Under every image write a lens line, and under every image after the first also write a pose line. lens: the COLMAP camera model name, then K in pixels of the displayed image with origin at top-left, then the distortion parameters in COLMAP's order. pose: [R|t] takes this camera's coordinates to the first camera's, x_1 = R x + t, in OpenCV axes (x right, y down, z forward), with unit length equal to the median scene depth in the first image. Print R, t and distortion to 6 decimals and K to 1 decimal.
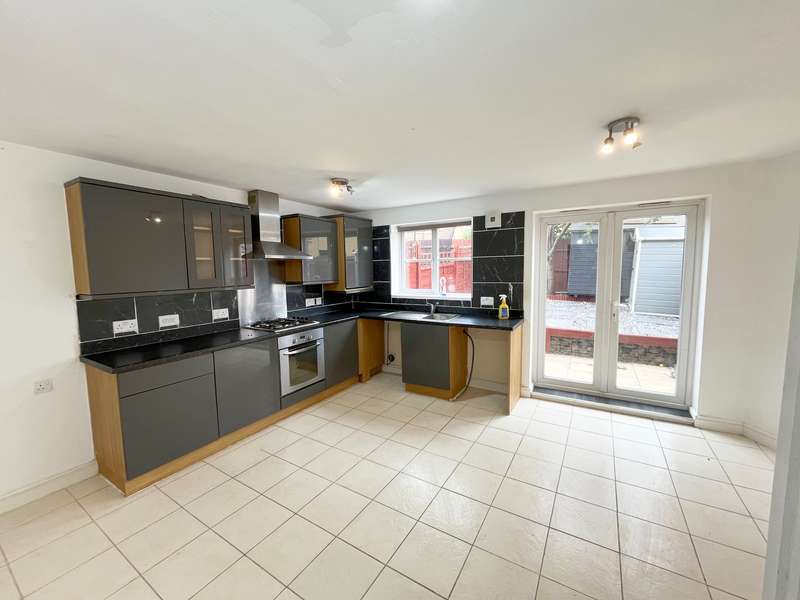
lens RADIAL K [[324.8, 0, 401.7], [0, 324.8, 299.2], [0, 0, 1]] dist [0.000228, 0.000048]
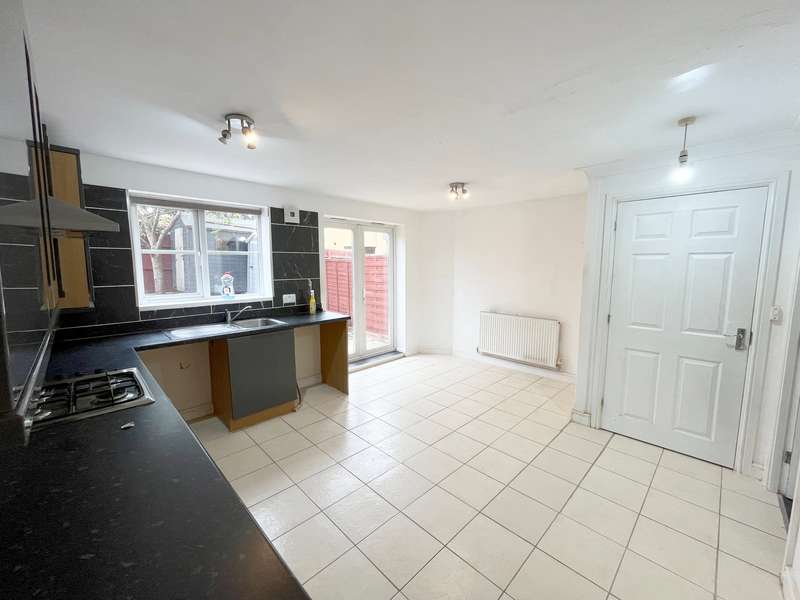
lens RADIAL K [[324.8, 0, 401.2], [0, 324.8, 298.6], [0, 0, 1]] dist [0.000228, 0.000048]
pose [[0.239883, -0.090733, 0.966553, -0.602189], [0.087998, 0.993556, 0.071428, -0.034807], [-0.966805, 0.067920, 0.246321, 0.455609]]
